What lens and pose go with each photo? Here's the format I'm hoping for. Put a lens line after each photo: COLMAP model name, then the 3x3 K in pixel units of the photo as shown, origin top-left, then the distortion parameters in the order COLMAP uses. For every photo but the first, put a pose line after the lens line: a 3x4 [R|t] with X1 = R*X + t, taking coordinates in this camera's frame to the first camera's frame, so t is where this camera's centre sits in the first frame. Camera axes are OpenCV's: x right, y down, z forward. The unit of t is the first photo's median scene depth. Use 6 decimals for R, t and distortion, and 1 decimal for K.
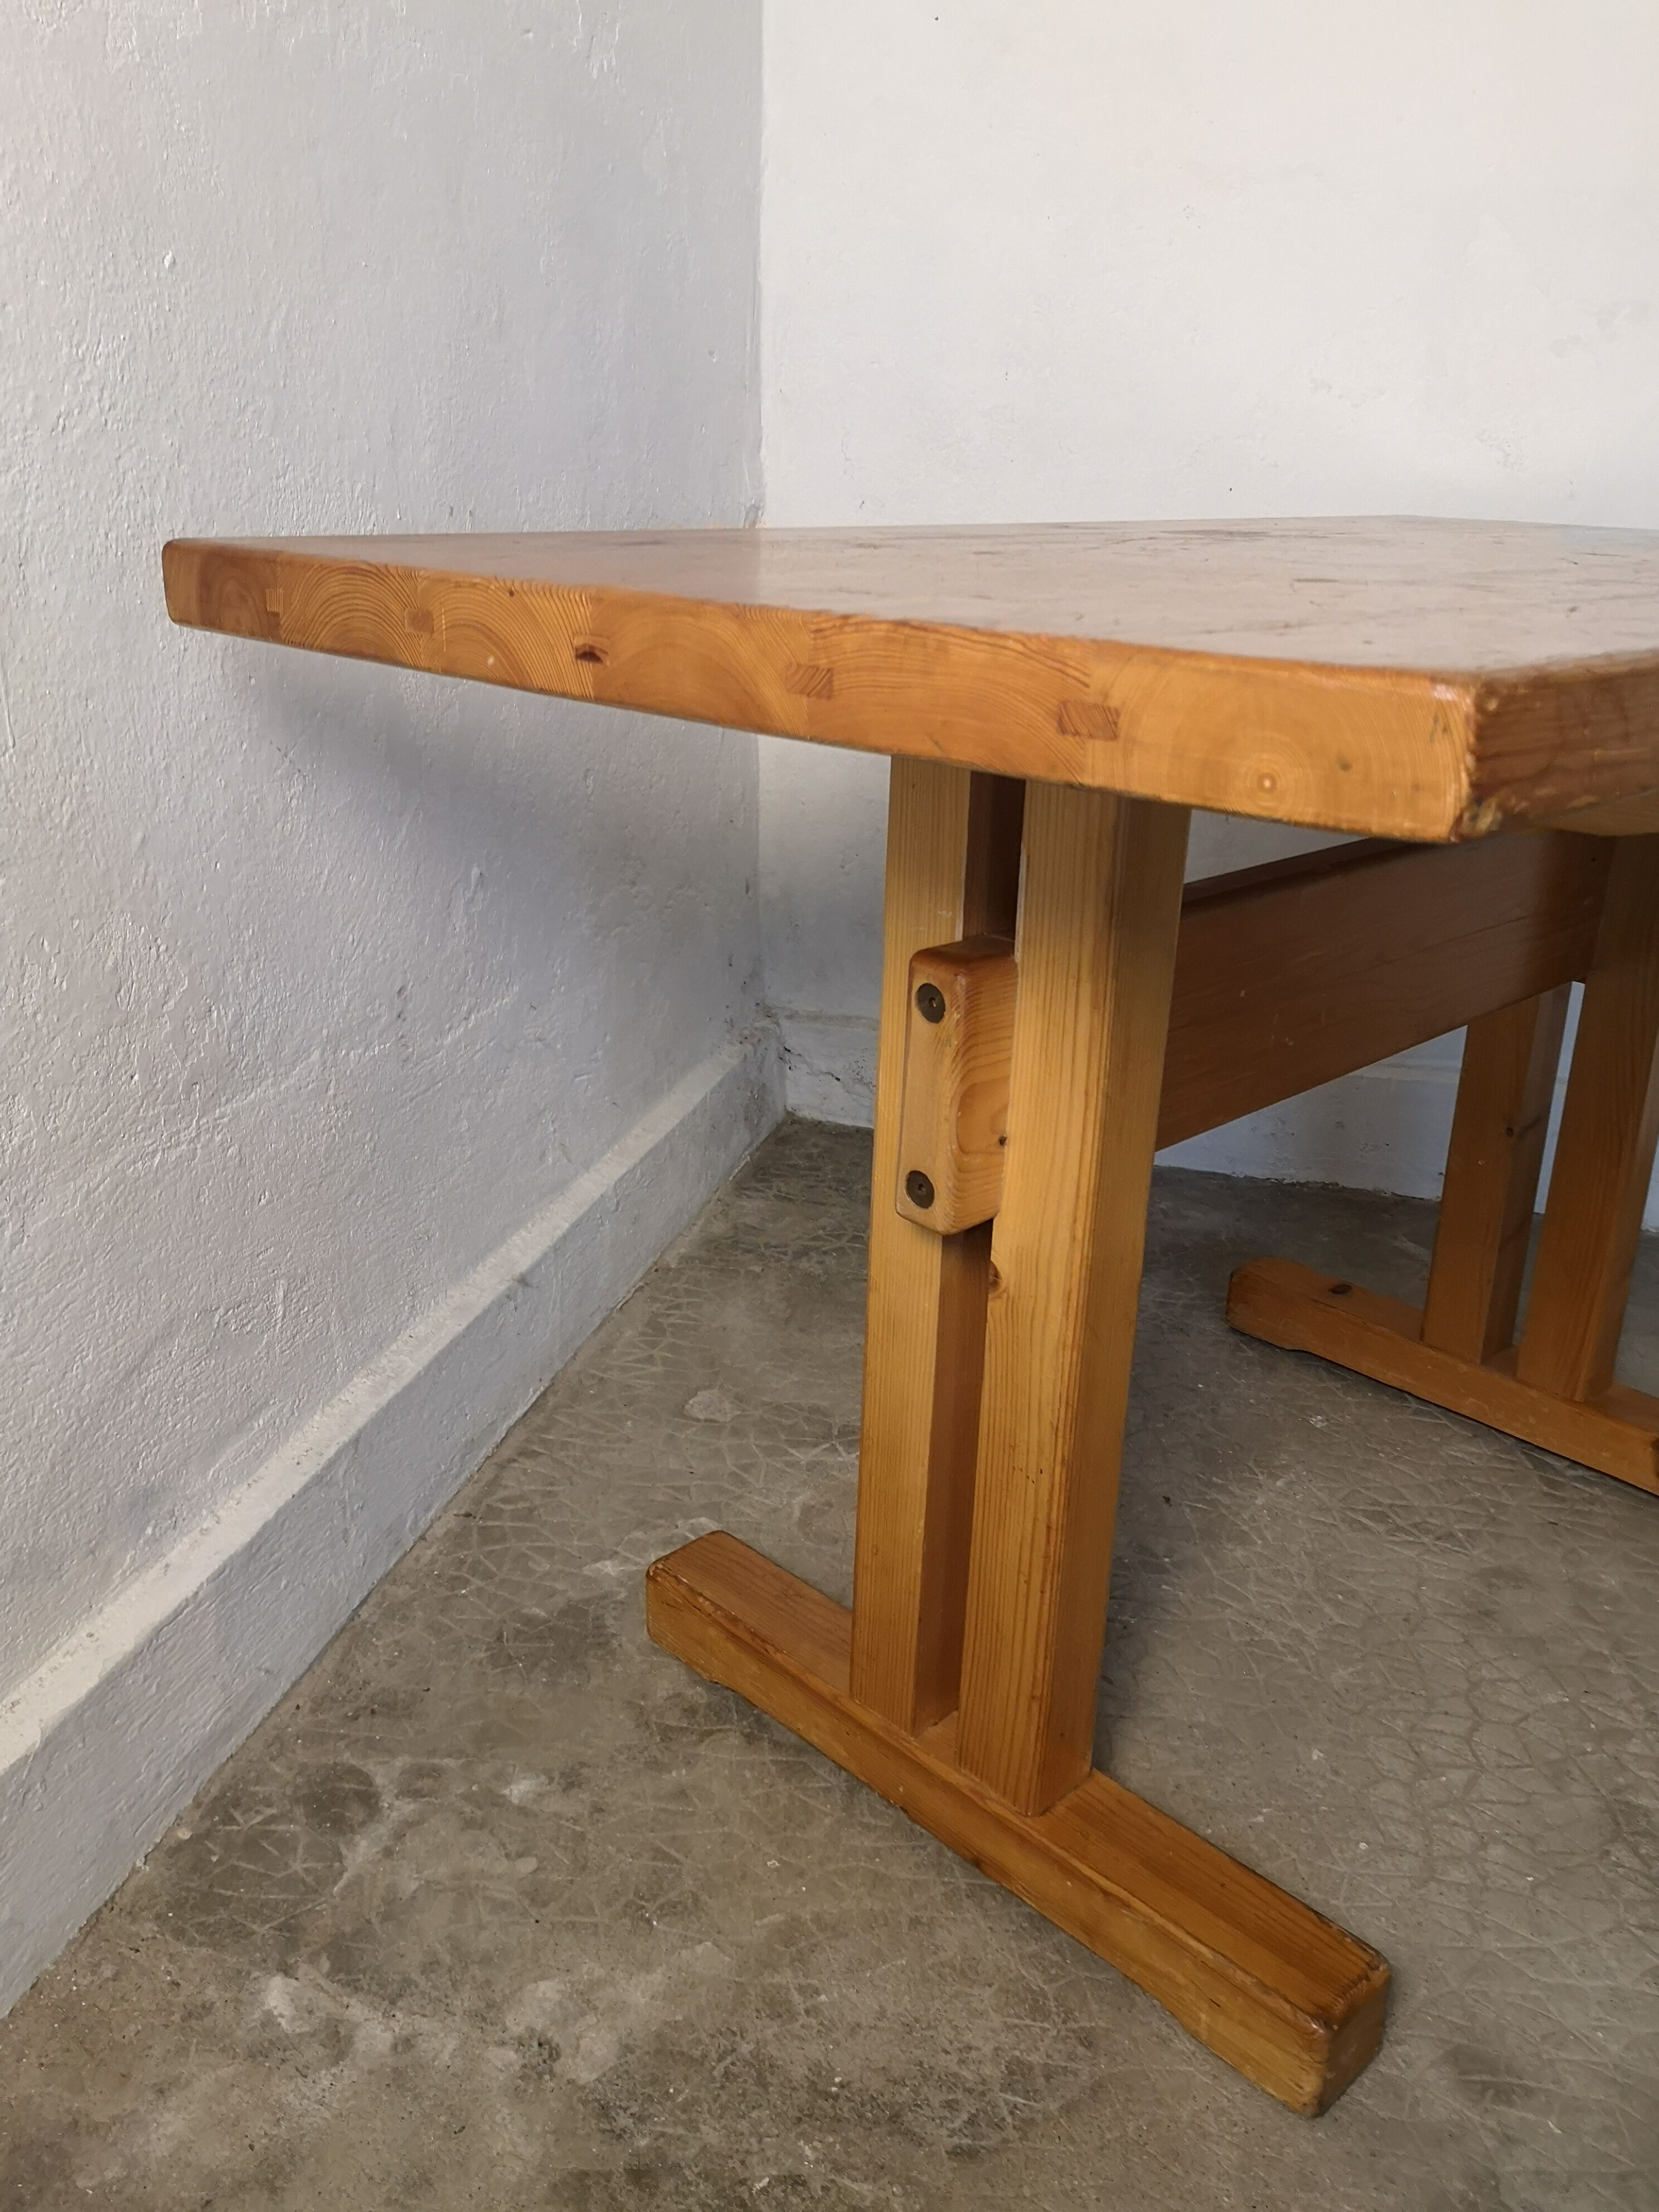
lens RADIAL K [[1794.2, 0, 800.0], [0, 1794.2, 1092.3], [0, 0, 1]] dist [0.020754, -0.027388]
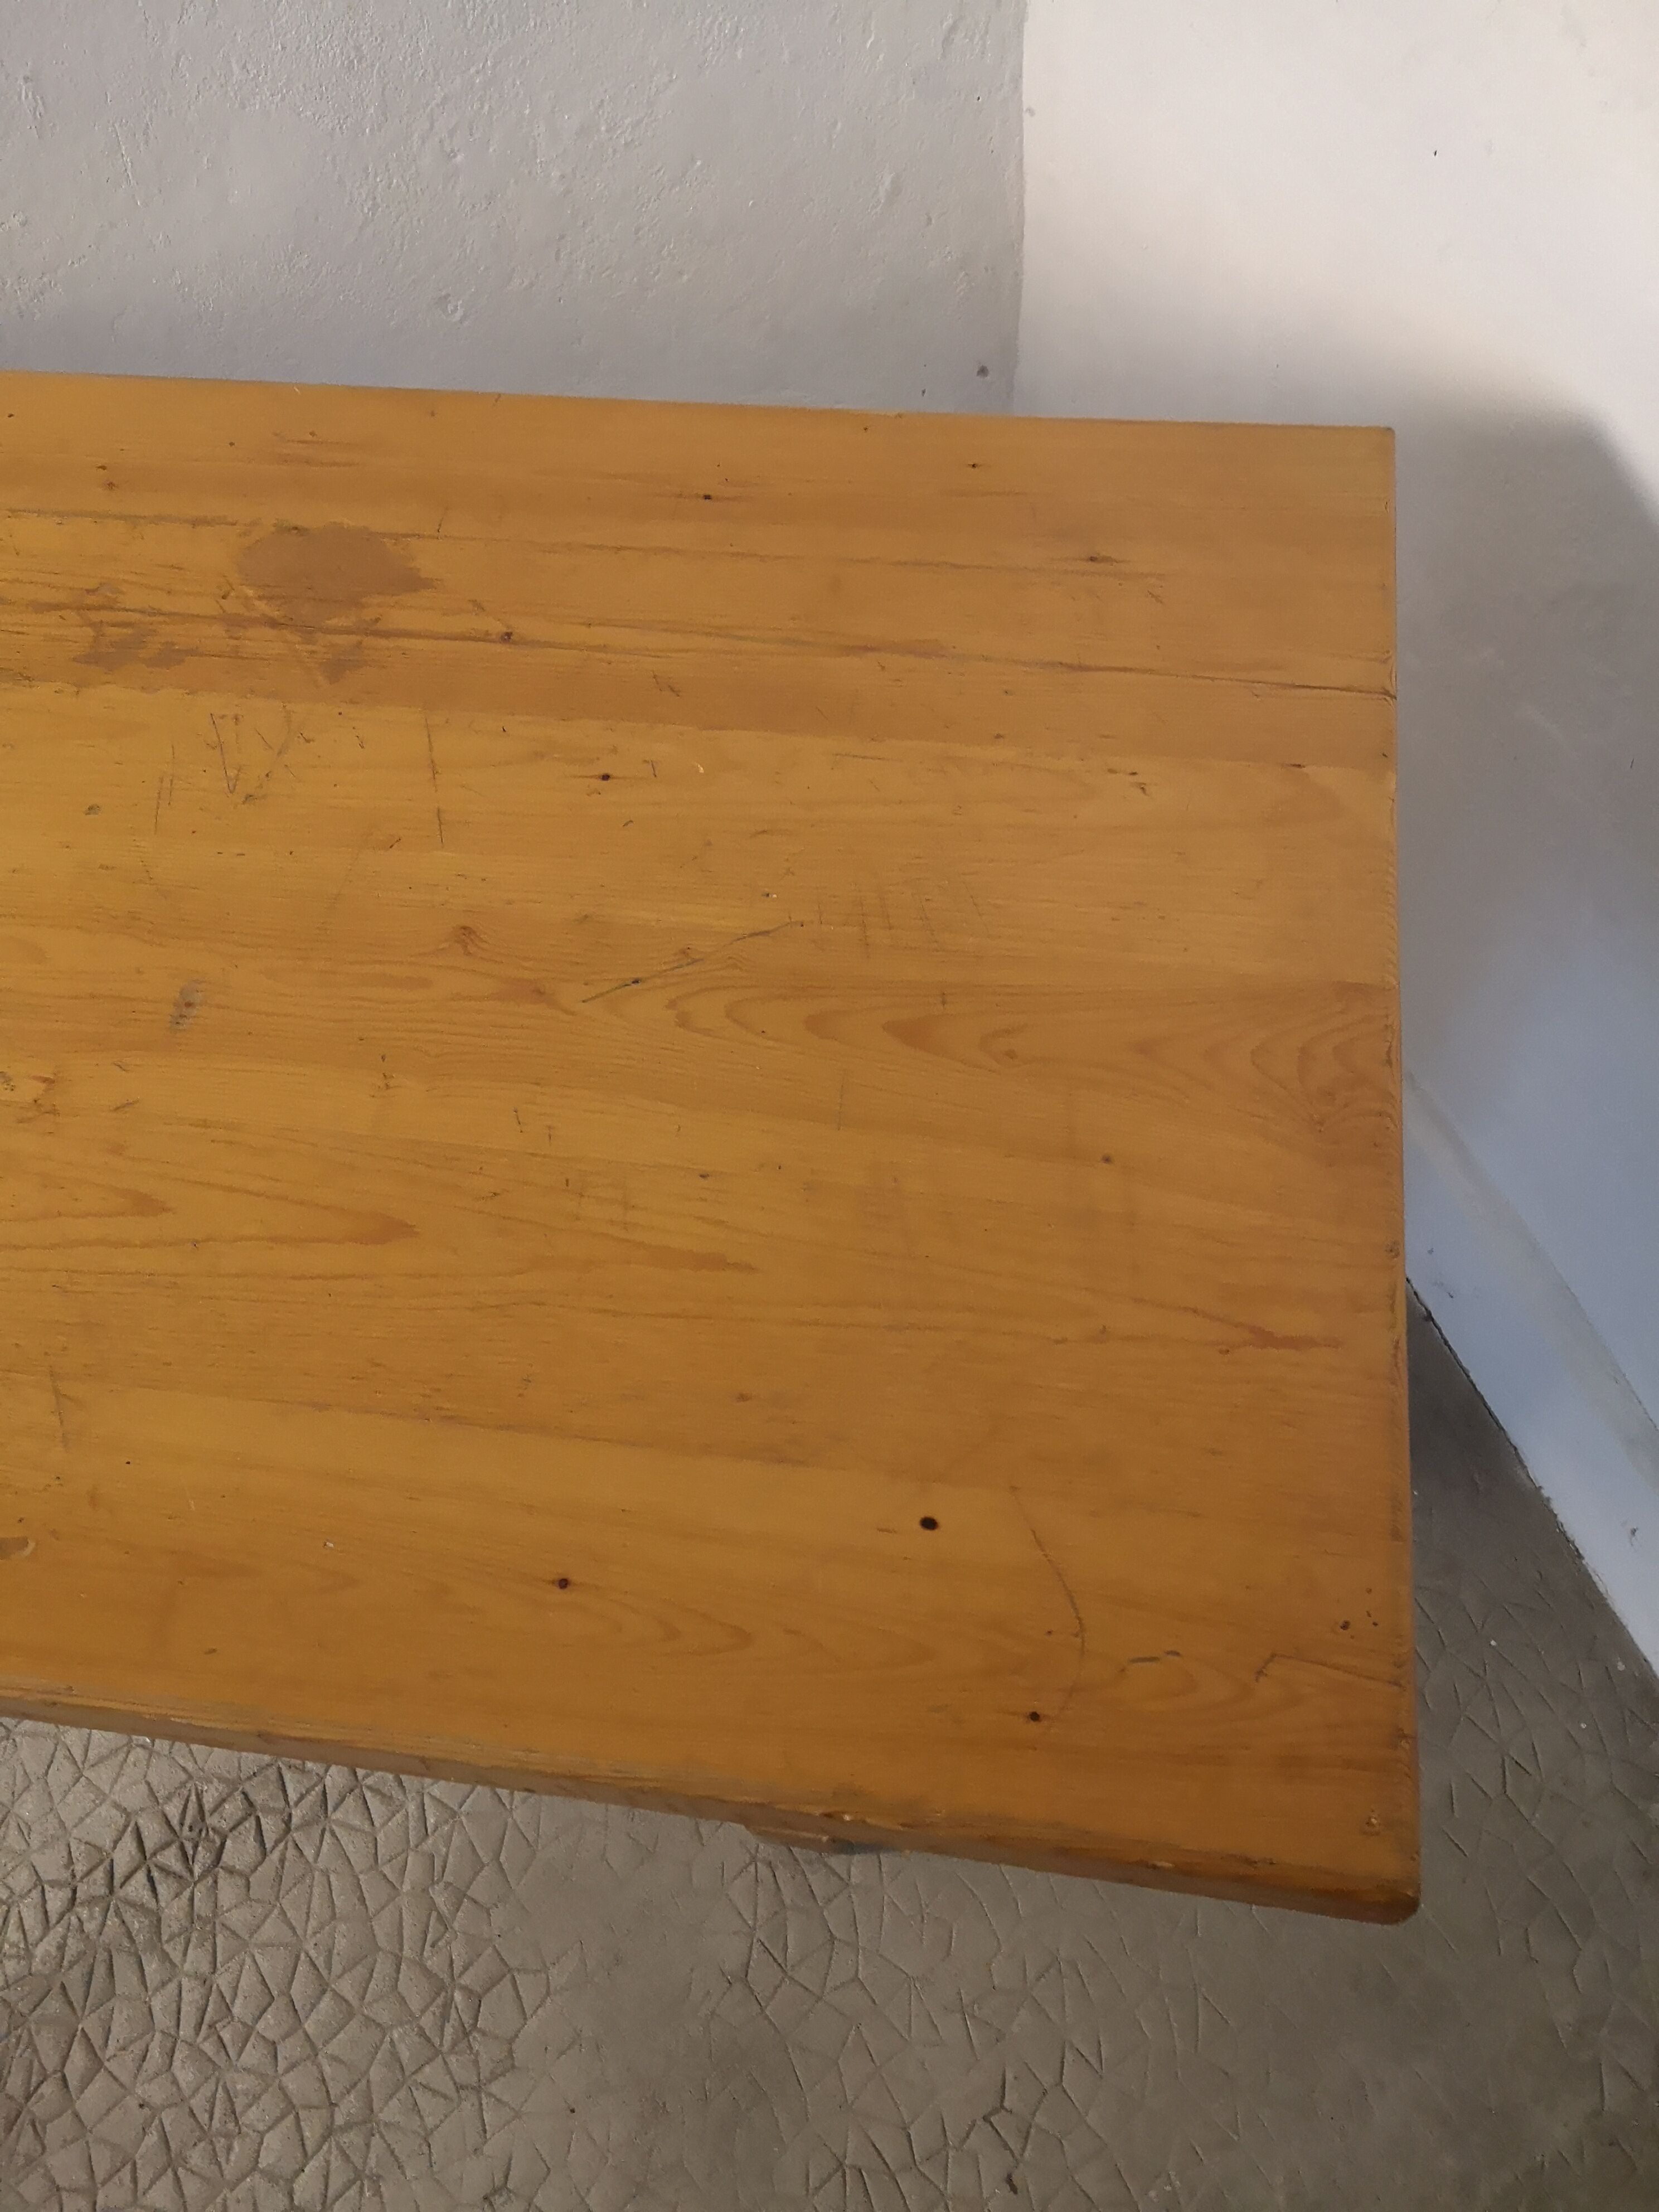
lens RADIAL K [[1794.2, 0, 809.2], [0, 1794.2, 1106.6], [0, 0, 1]] dist [0.020754, -0.027388]
pose [[0.595956, 0.647121, -0.475469, 1.019217], [-0.190615, 0.689181, 0.699068, -0.860925], [0.780066, -0.325982, 0.534072, 0.854284]]
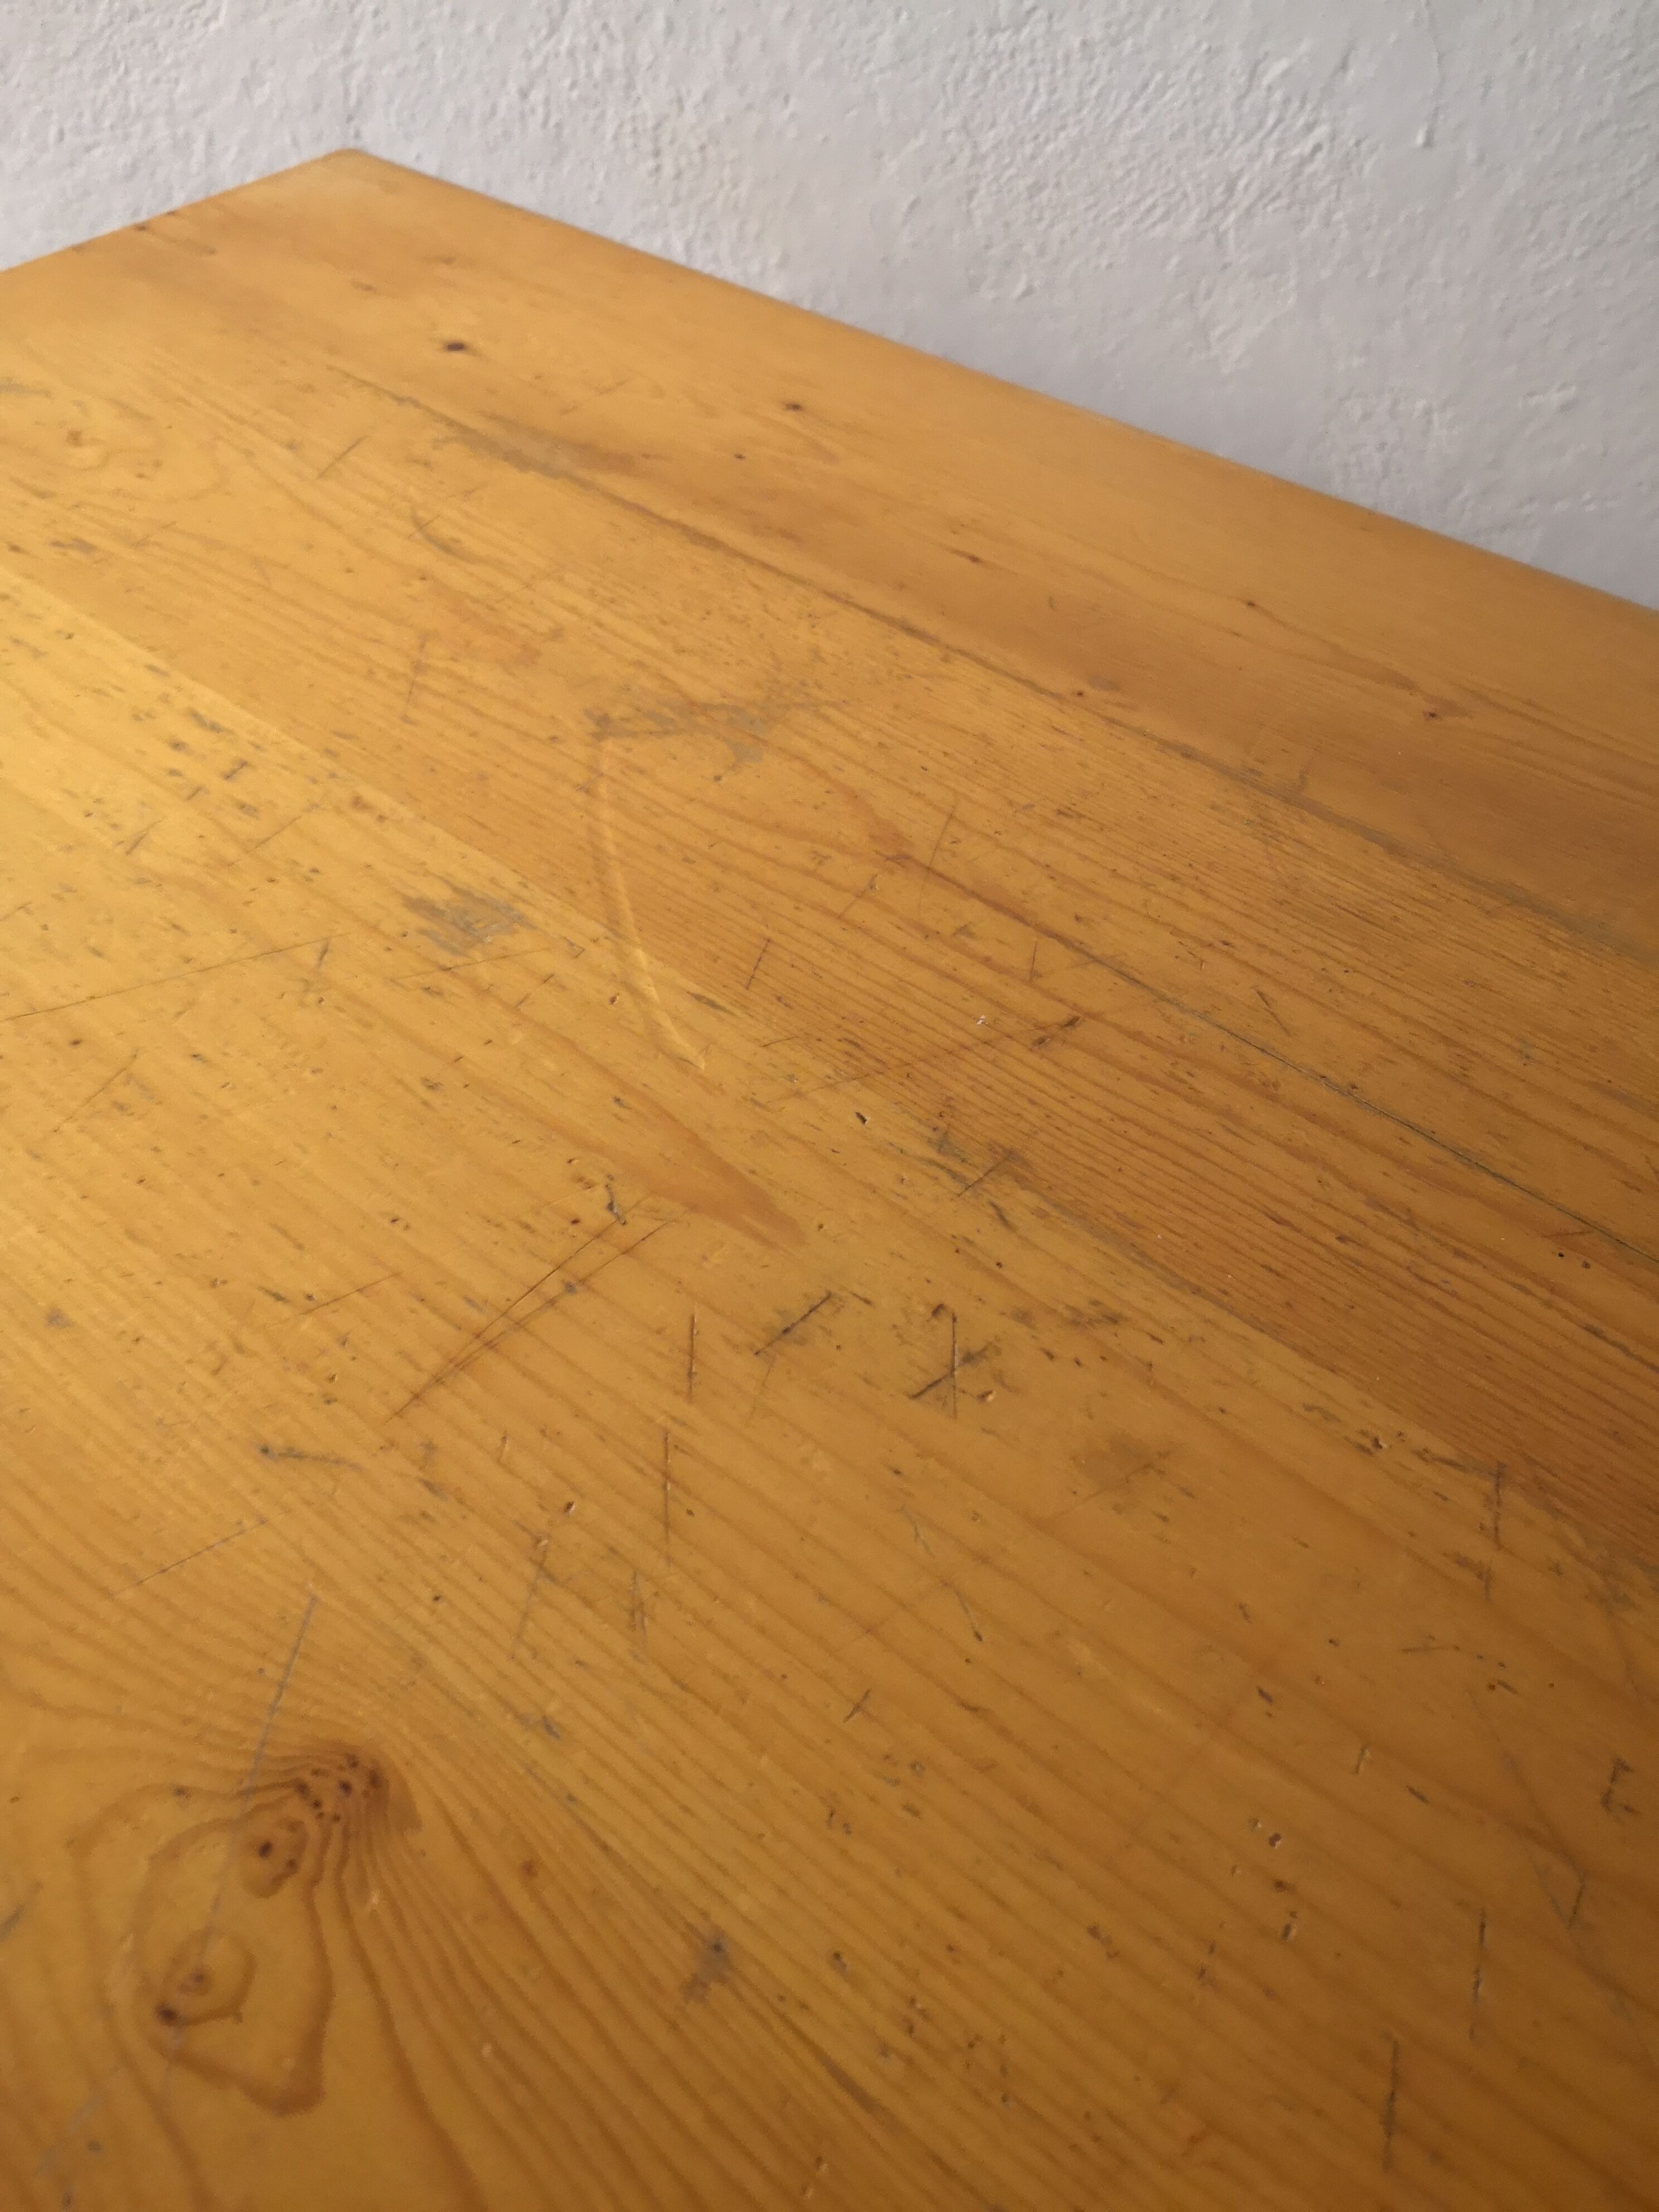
lens RADIAL K [[1794.2, 0, 824.1], [0, 1794.2, 1102.7], [0, 0, 1]] dist [0.020754, -0.027388]
pose [[0.076122, 0.702205, -0.707894, 0.359133], [-0.321399, 0.689341, 0.649240, -0.484550], [0.943879, 0.178095, 0.278161, 0.899802]]
